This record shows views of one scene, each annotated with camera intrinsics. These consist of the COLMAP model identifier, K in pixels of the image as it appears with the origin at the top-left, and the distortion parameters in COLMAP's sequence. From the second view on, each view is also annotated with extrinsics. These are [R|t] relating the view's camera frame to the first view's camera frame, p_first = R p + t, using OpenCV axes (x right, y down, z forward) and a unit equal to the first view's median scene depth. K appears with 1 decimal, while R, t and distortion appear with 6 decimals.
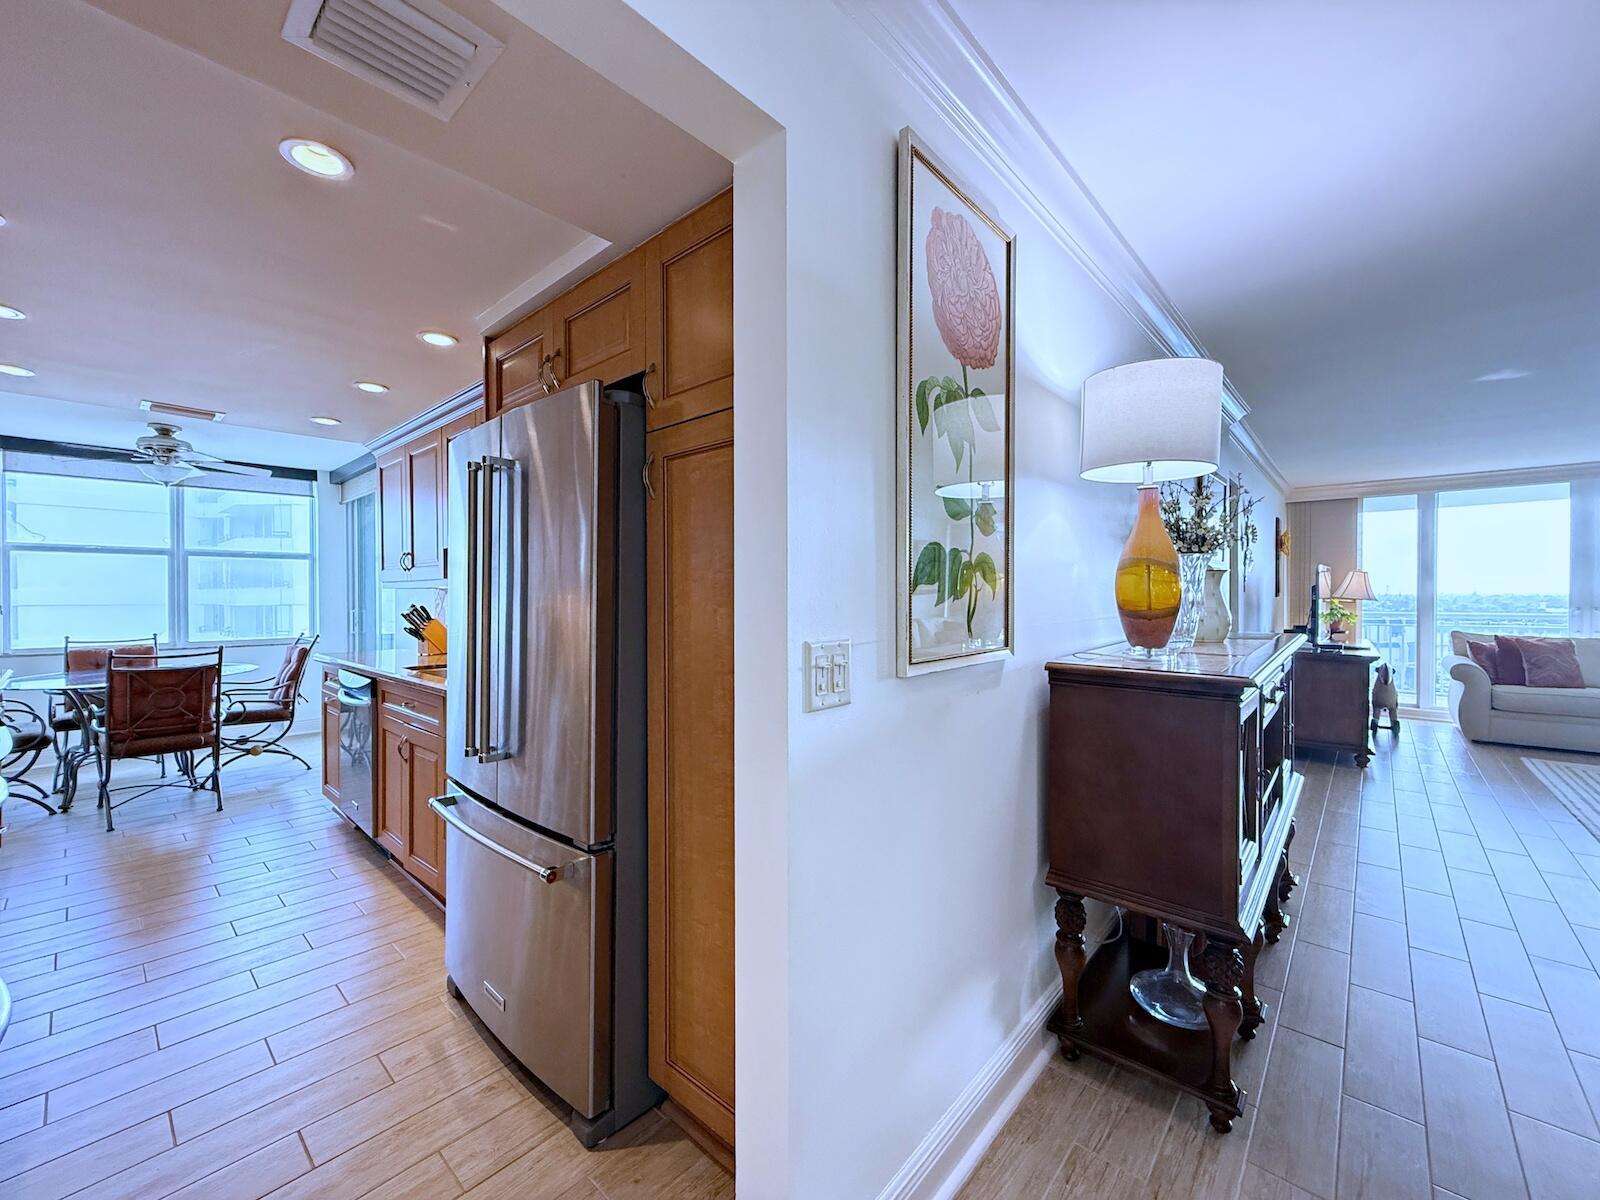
lens RADIAL K [[638.2, 0, 800.0], [0, 638.2, 600.0], [0, 0, 1]] dist [-0.001254, -0.000172]
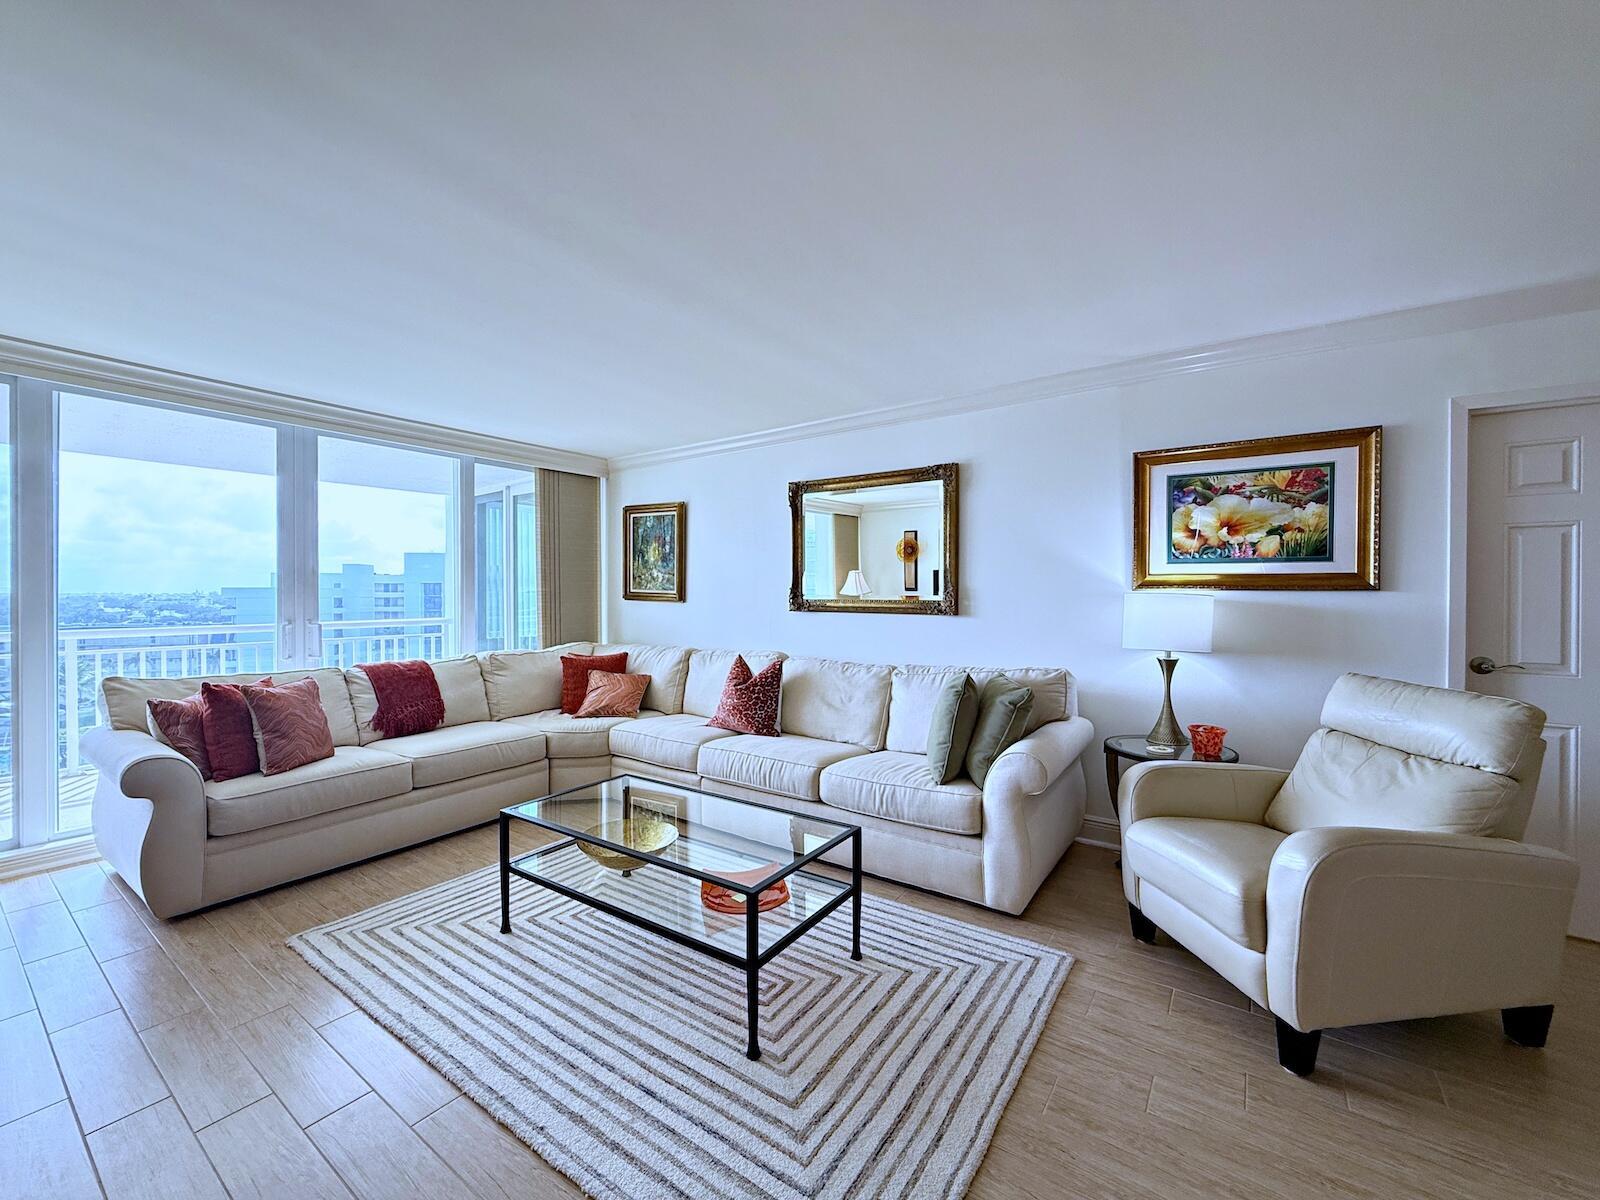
lens RADIAL K [[638.2, 0, 800.0], [0, 638.2, 600.0], [0, 0, 1]] dist [-0.001254, -0.000172]
pose [[-0.118537, -0.005670, 0.992933, 0.535432], [0.009559, 0.999931, 0.006851, -0.008818], [-0.992904, 0.010303, -0.118475, 0.588788]]
